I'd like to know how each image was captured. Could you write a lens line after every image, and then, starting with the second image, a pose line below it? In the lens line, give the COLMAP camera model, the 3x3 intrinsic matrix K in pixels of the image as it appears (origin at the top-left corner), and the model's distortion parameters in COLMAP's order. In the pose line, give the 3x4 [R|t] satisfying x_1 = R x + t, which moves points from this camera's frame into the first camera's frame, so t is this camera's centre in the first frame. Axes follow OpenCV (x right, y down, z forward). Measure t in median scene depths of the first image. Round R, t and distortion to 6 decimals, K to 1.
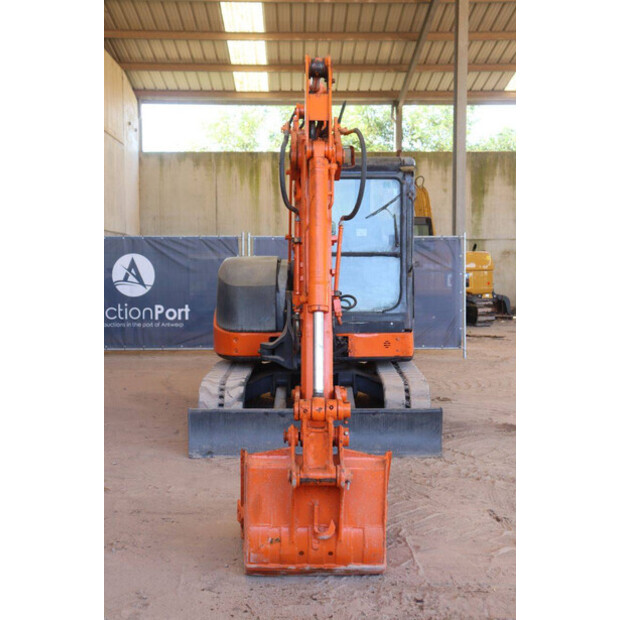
lens RADIAL K [[878.0, 0, 310.0], [0, 878.0, 310.0], [0, 0, 1]] dist [0.097043, 0.021760]
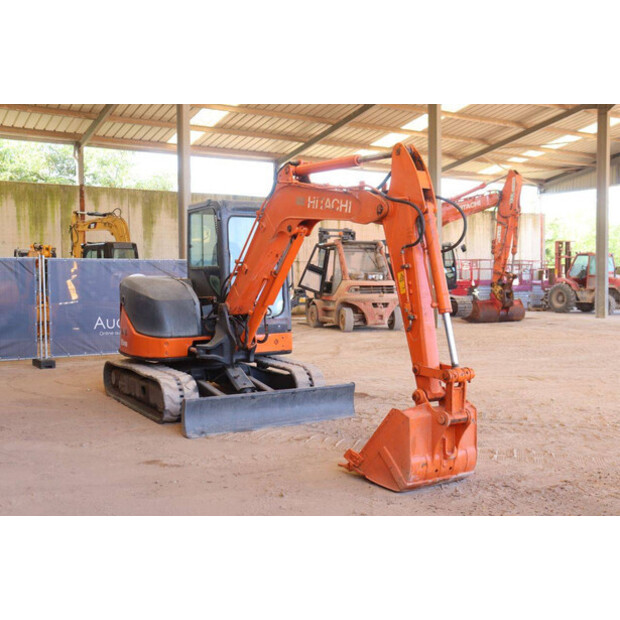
lens RADIAL K [[736.5, 0, 337.1], [0, 736.5, 309.3], [0, 0, 1]] dist [-0.008646, 0.028495]
pose [[0.847840, -0.025866, 0.529621, -0.347304], [0.033240, 0.999438, -0.004402, -0.001971], [-0.529210, 0.021337, 0.848223, 0.001535]]
